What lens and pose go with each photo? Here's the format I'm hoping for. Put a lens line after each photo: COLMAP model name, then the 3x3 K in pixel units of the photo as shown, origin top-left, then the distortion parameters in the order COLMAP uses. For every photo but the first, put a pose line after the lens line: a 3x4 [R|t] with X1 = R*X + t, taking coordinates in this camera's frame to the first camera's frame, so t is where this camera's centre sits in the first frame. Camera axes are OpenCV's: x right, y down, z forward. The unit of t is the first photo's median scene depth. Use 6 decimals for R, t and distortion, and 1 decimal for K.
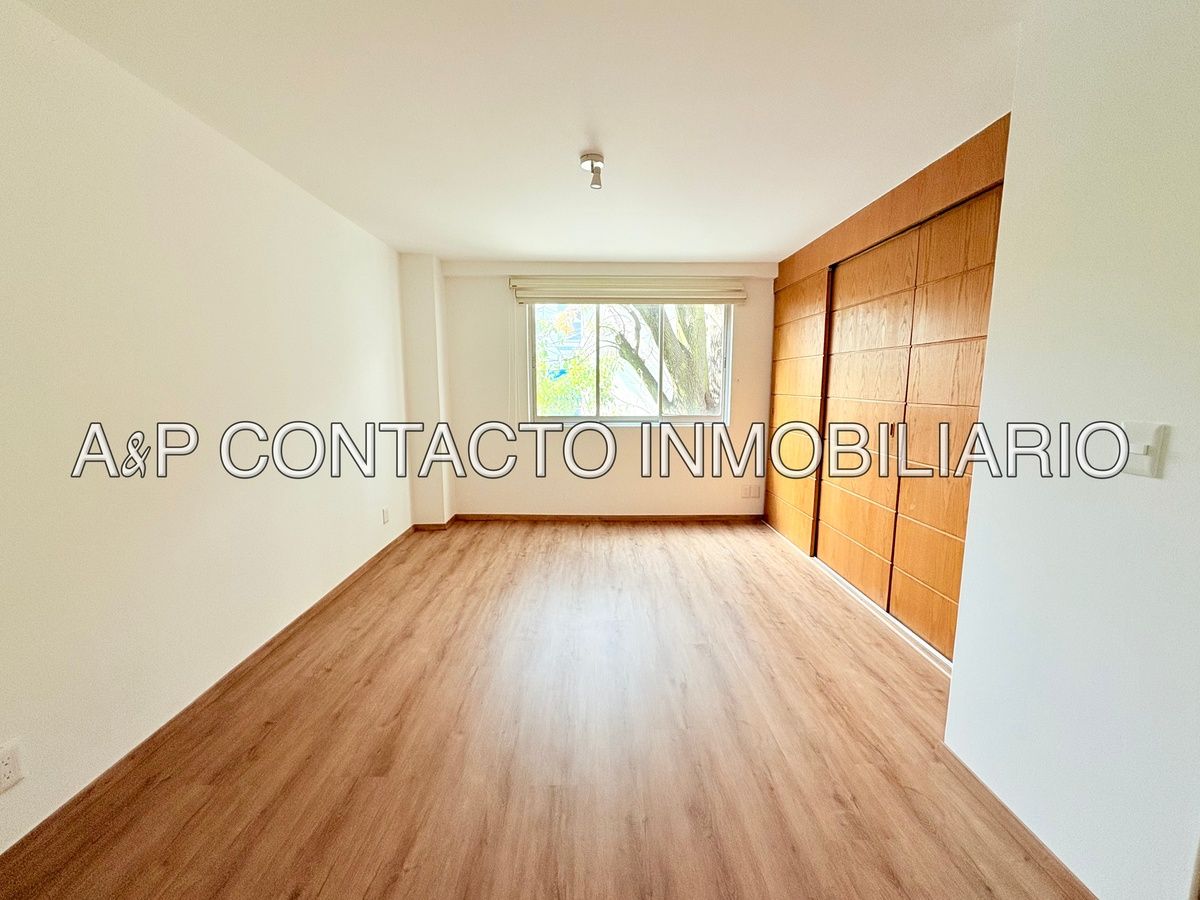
lens RADIAL K [[480.4, 0, 600.6], [0, 480.4, 448.2], [0, 0, 1]] dist [0.000585, 0.000324]
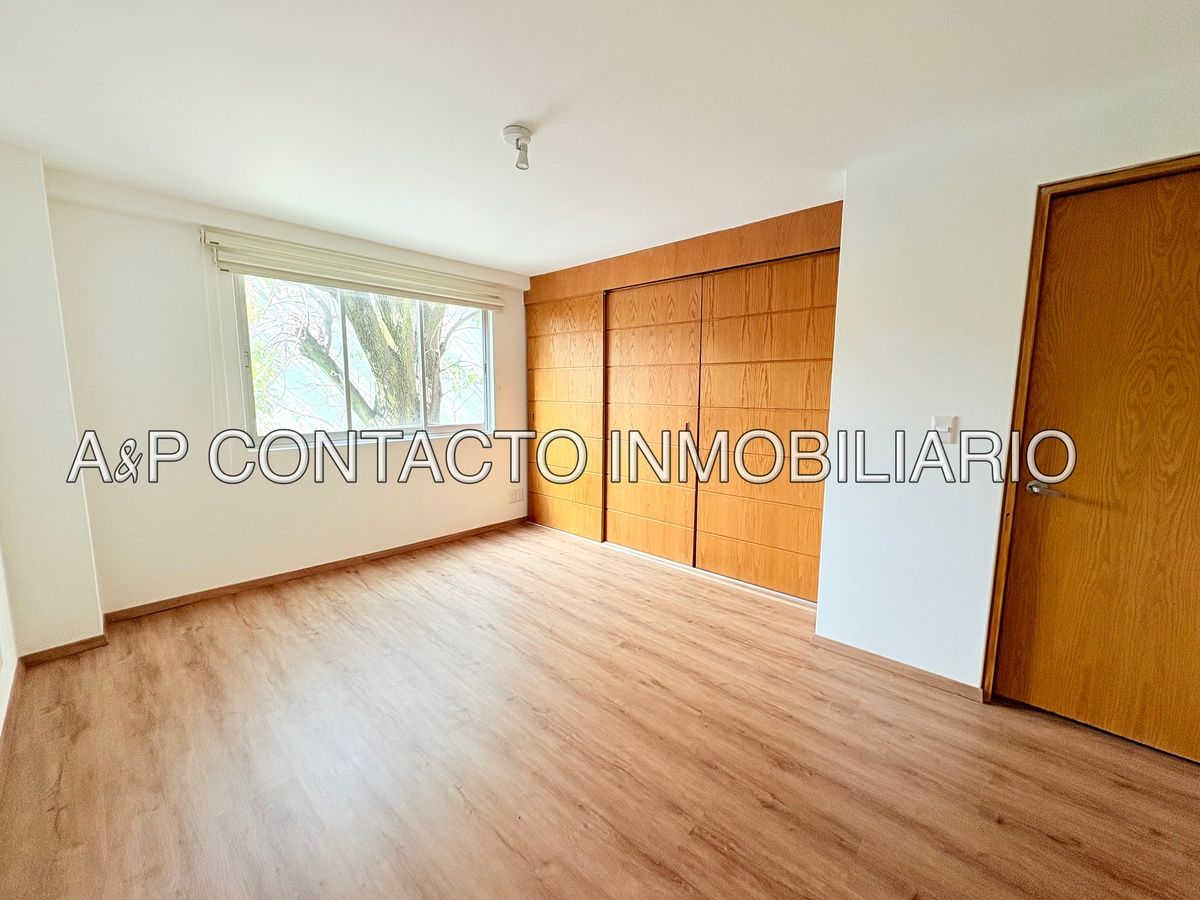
lens RADIAL K [[477.2, 0, 600.8], [0, 477.2, 448.2], [0, 0, 1]] dist [-0.000330, 0.000044]
pose [[0.688863, -0.084504, 0.719949, -0.346461], [0.090586, 0.995432, 0.030164, -0.030451], [-0.719209, 0.044438, 0.693371, 0.194506]]
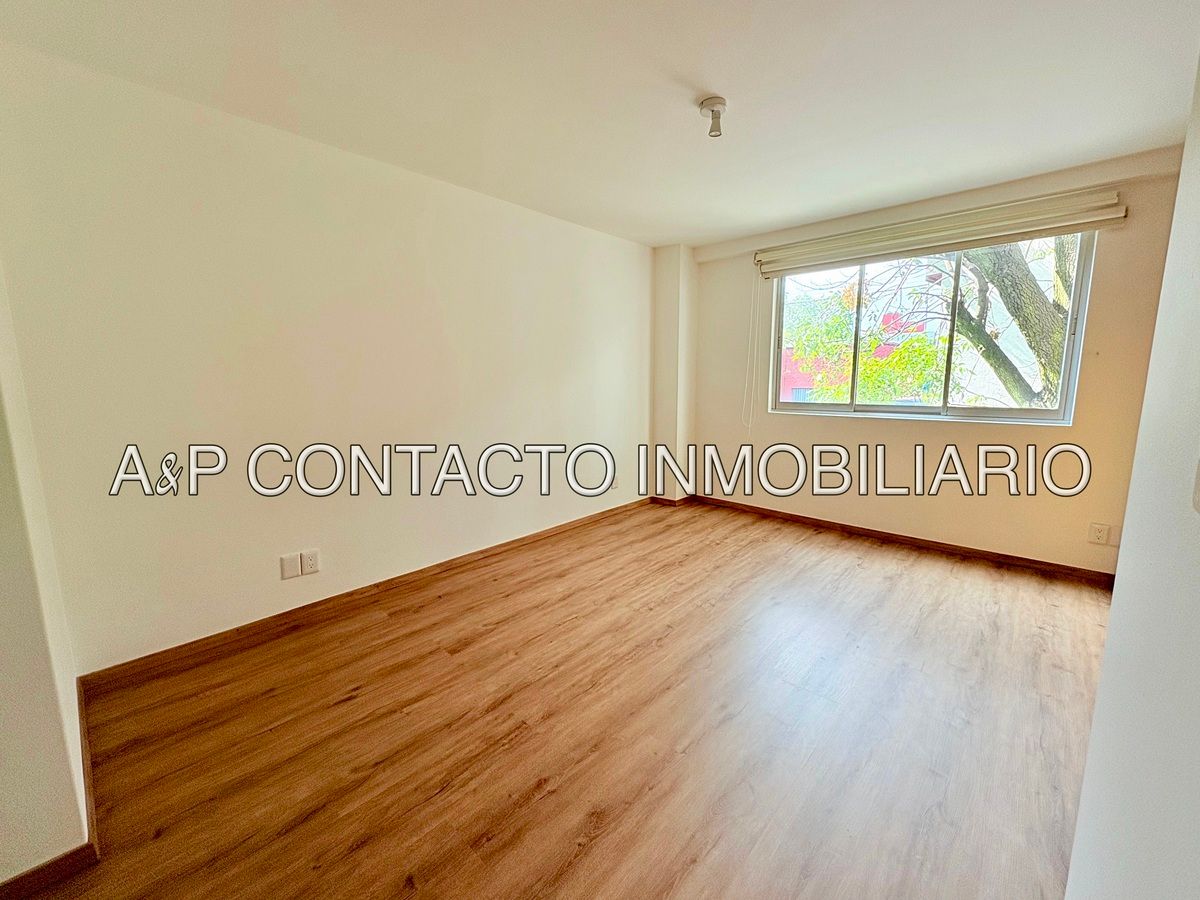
lens RADIAL K [[480.4, 0, 600.6], [0, 480.4, 448.2], [0, 0, 1]] dist [0.000585, 0.000324]
pose [[0.723045, 0.096107, -0.684082, 0.303136], [-0.085832, 0.995100, 0.049082, 0.006241], [0.685448, 0.023227, 0.727751, 0.131088]]
